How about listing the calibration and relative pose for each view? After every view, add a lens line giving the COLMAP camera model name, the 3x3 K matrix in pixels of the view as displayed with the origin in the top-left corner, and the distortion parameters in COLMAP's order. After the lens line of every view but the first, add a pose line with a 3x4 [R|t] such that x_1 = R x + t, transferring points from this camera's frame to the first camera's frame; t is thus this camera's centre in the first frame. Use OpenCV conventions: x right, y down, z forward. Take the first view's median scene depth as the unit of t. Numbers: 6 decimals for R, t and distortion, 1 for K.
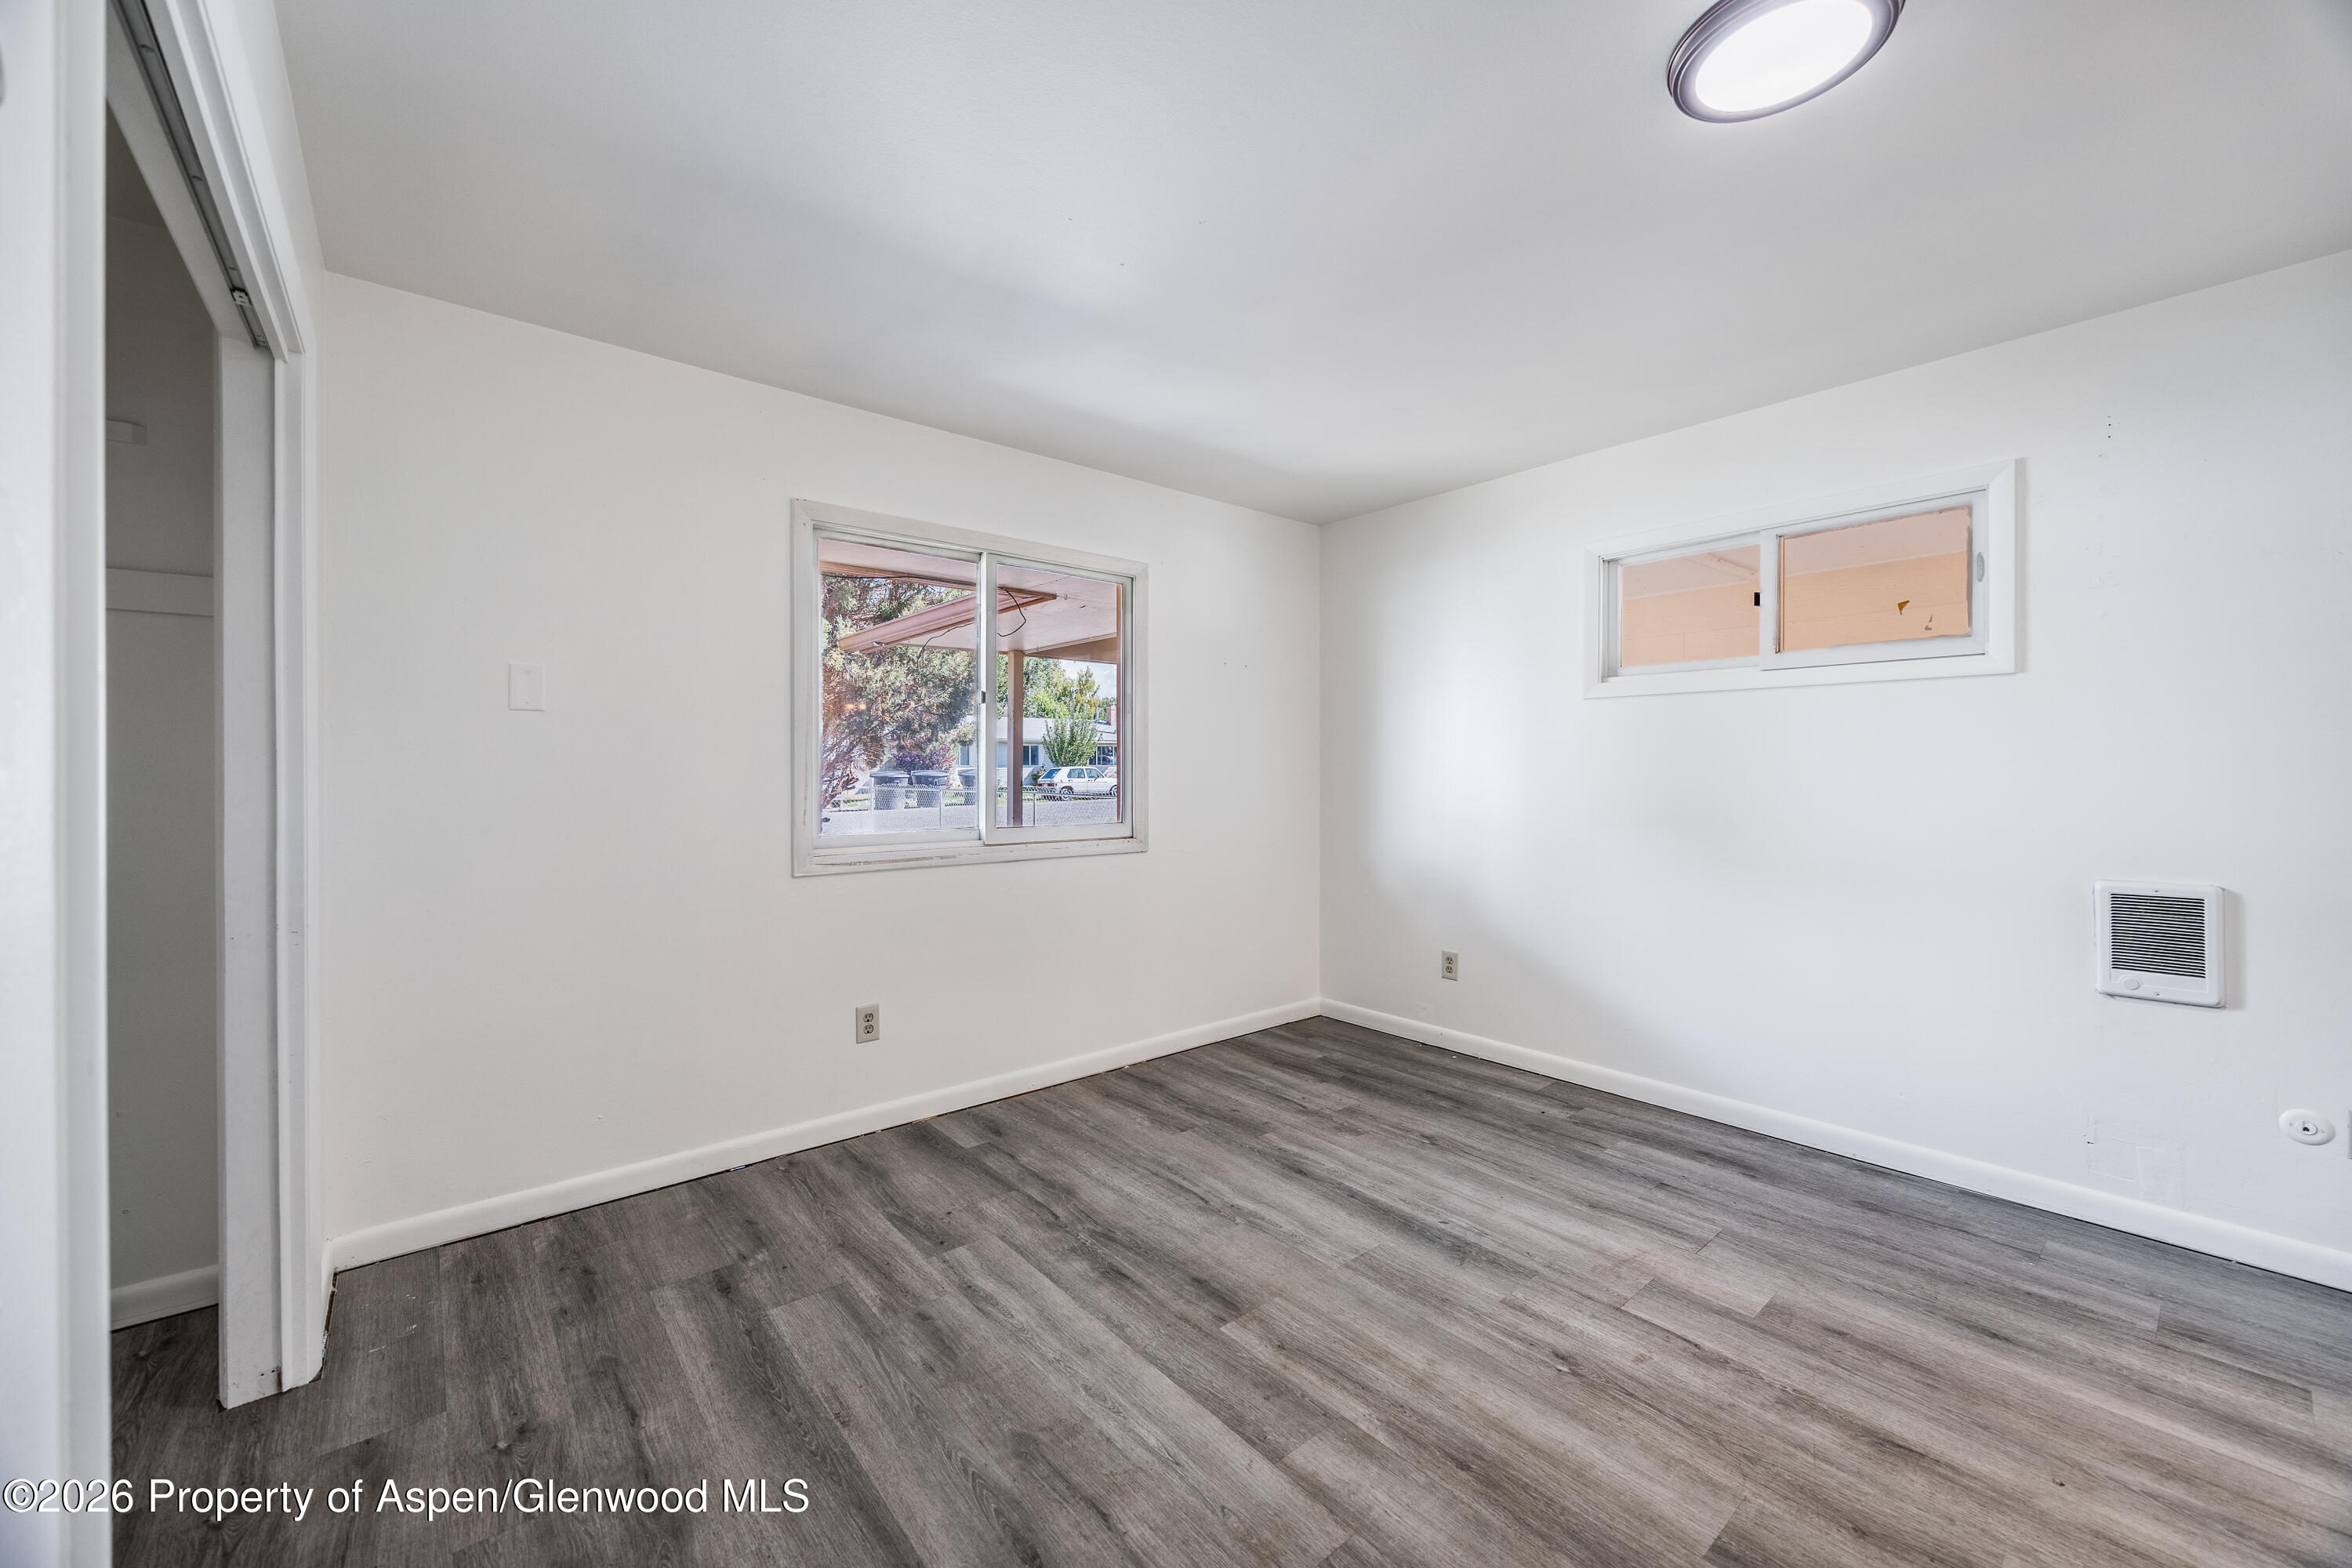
lens RADIAL K [[890.6, 0, 1174.0], [0, 890.6, 778.2], [0, 0, 1]] dist [-0.001753, -0.000161]
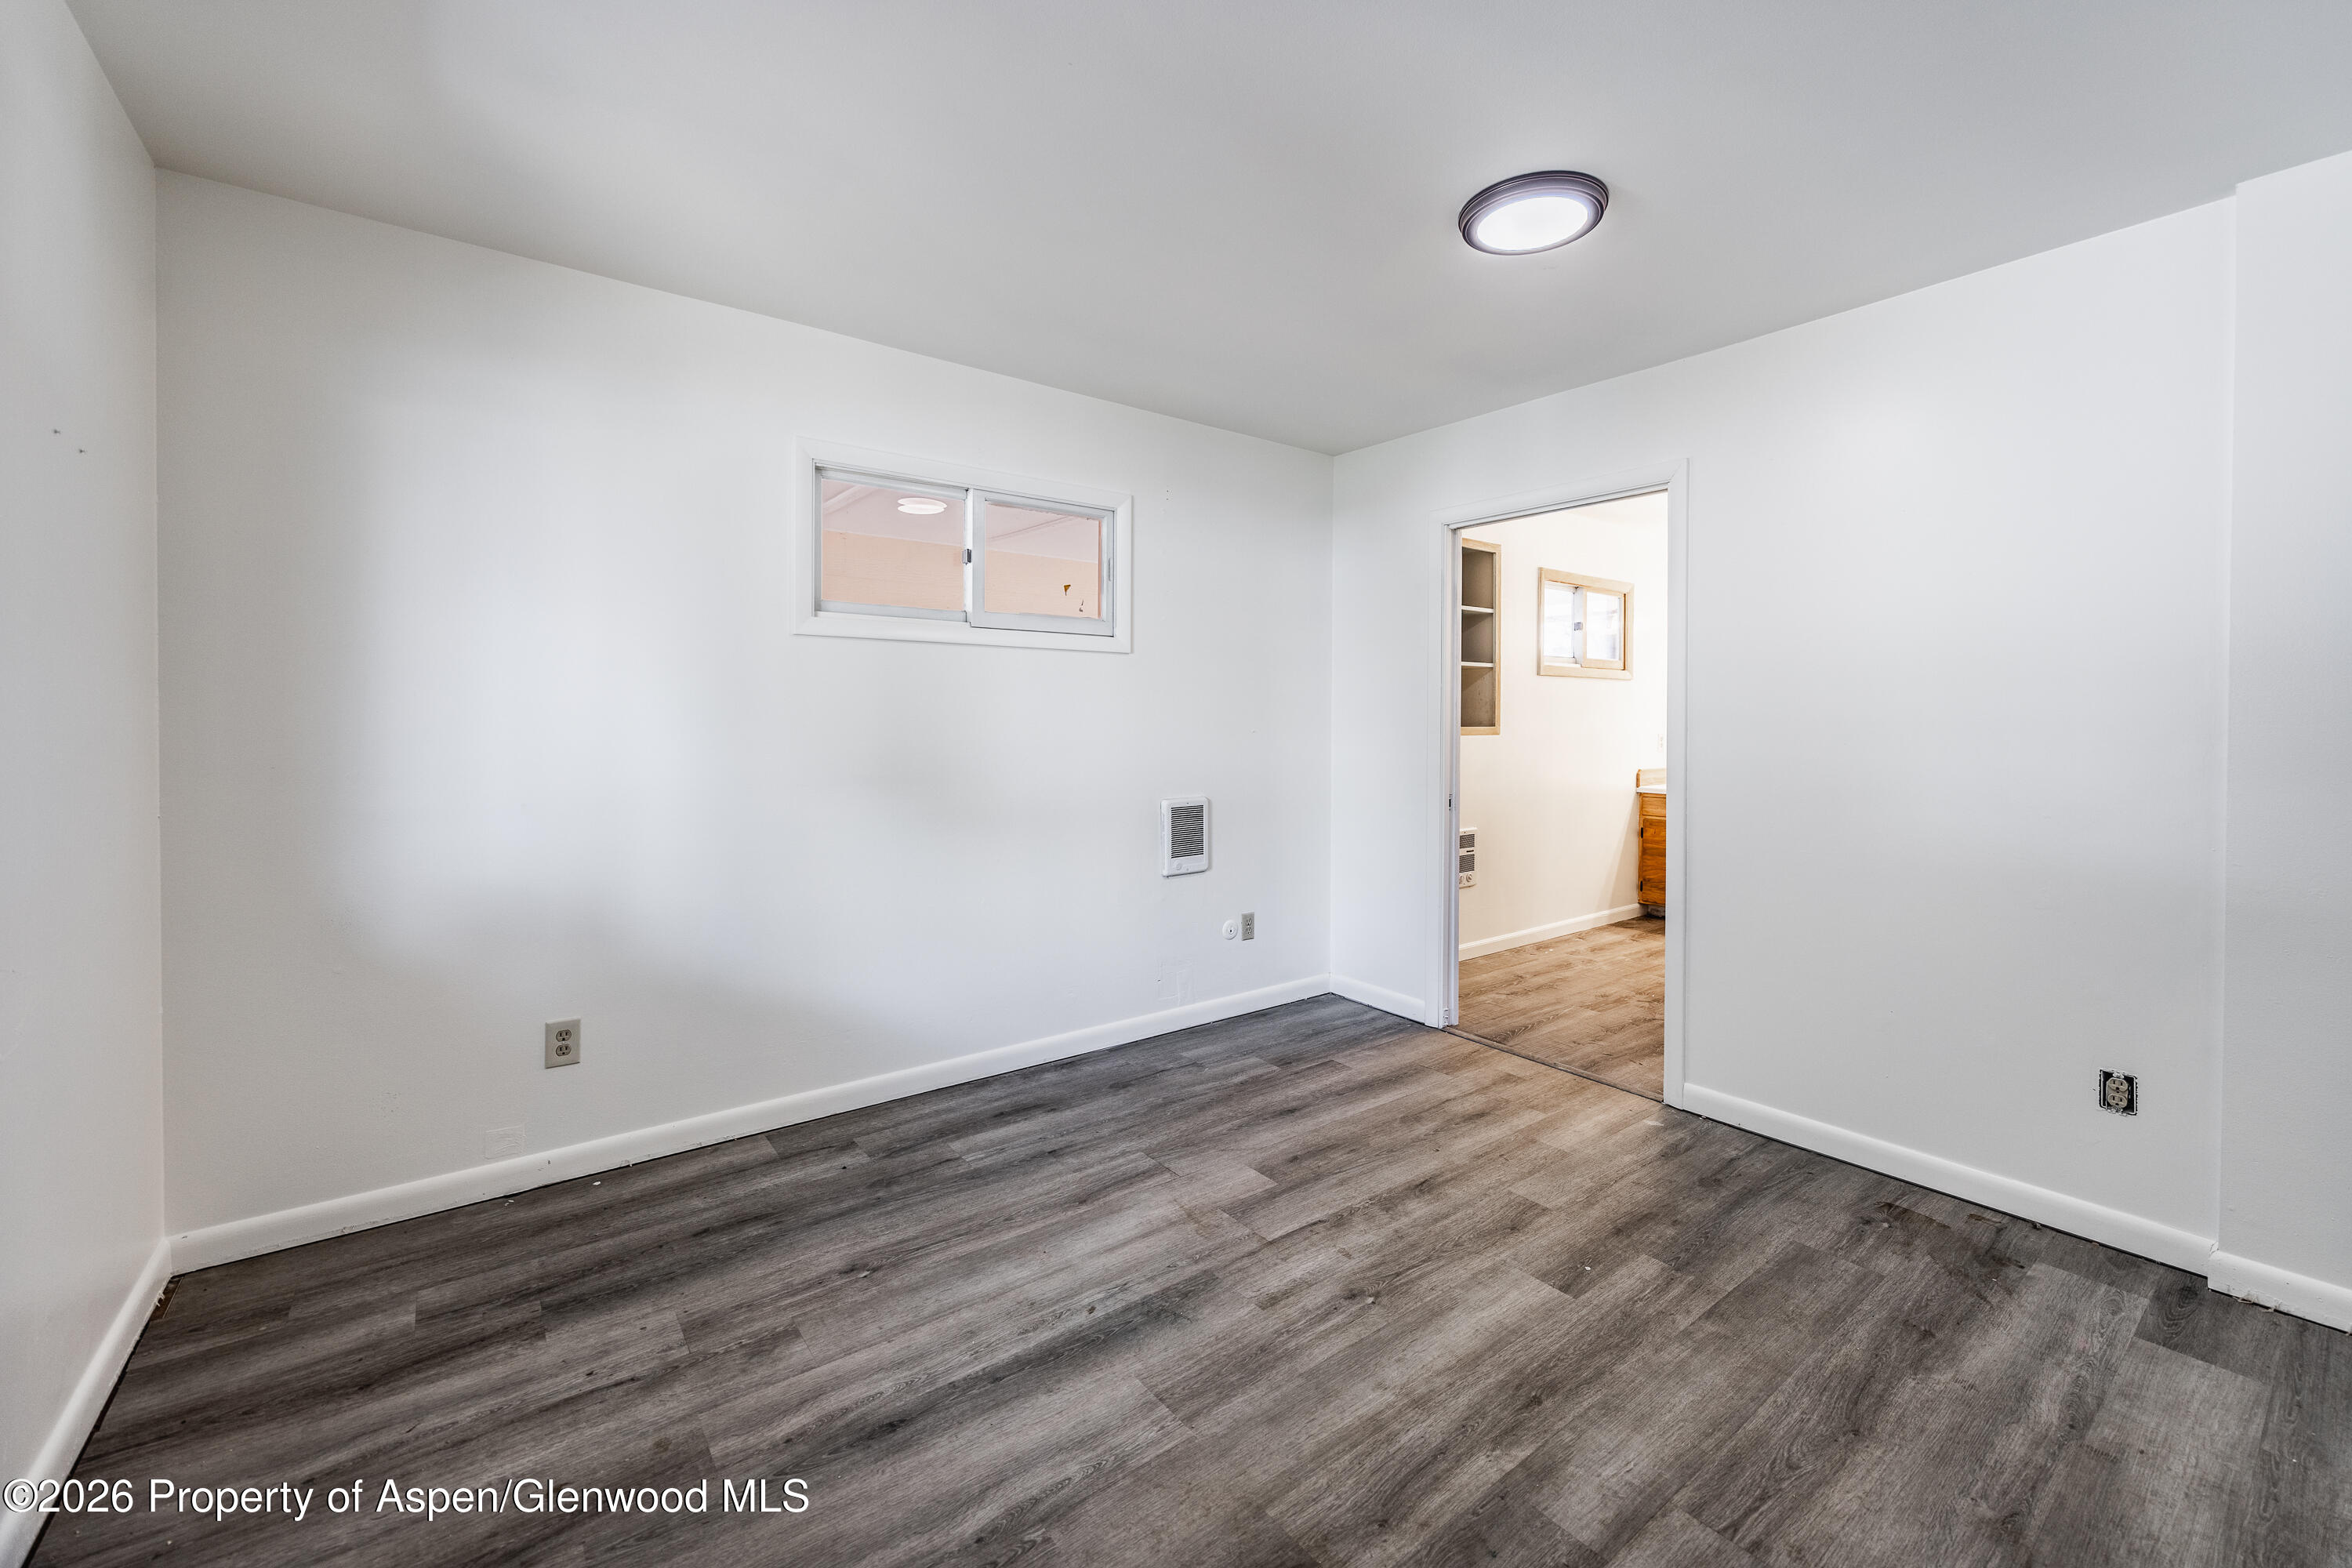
lens RADIAL K [[947.3, 0, 1175.9], [0, 947.3, 732.4], [0, 0, 1]] dist [-0.002347, -0.000223]
pose [[0.048556, -0.008865, 0.998781, -0.494712], [0.005651, 0.999947, 0.008601, -0.009423], [-0.998804, 0.005226, 0.048603, 0.856499]]
